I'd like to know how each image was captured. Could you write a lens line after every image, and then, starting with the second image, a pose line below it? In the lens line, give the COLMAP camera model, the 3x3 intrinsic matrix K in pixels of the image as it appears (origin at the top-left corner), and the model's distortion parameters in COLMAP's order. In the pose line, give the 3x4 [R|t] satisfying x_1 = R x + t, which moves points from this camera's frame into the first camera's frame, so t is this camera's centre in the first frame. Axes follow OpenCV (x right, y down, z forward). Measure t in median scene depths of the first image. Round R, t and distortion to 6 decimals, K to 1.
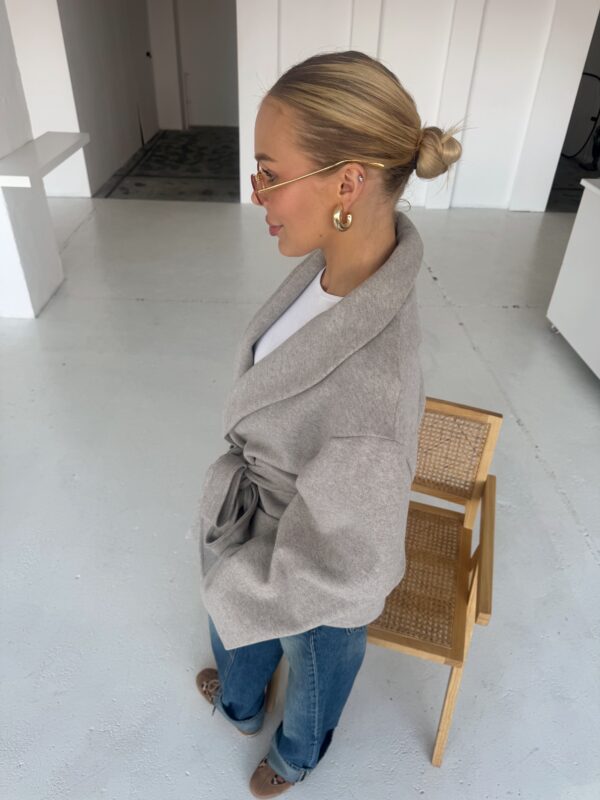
lens RADIAL K [[514.1, 0, 308.8], [0, 514.1, 401.0], [0, 0, 1]] dist [0.107417, -0.167325]
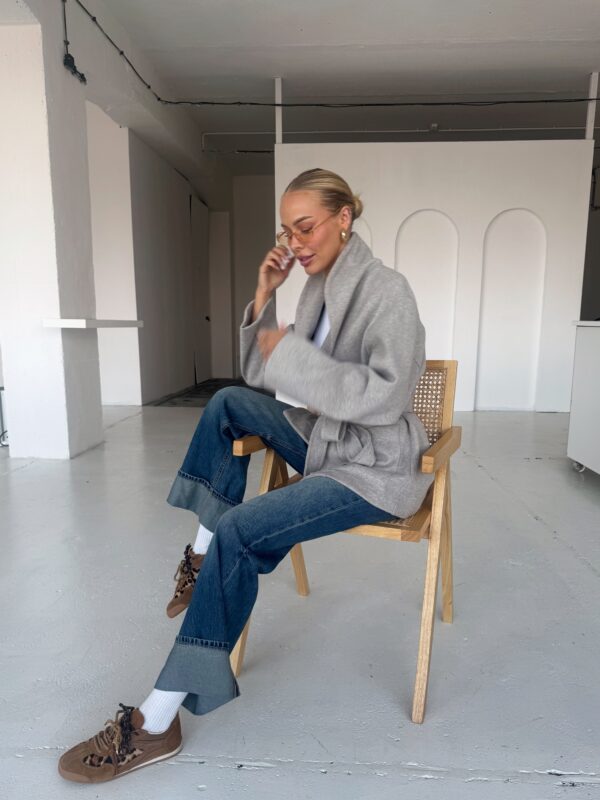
lens RADIAL K [[553.1, 0, 313.6], [0, 553.1, 437.5], [0, 0, 1]] dist [0.000095, 0.002104]
pose [[0.996847, -0.017652, -0.077361, 0.086482], [-0.014975, 0.915572, -0.401875, 0.354959], [0.077924, 0.401766, 0.912421, -0.013946]]
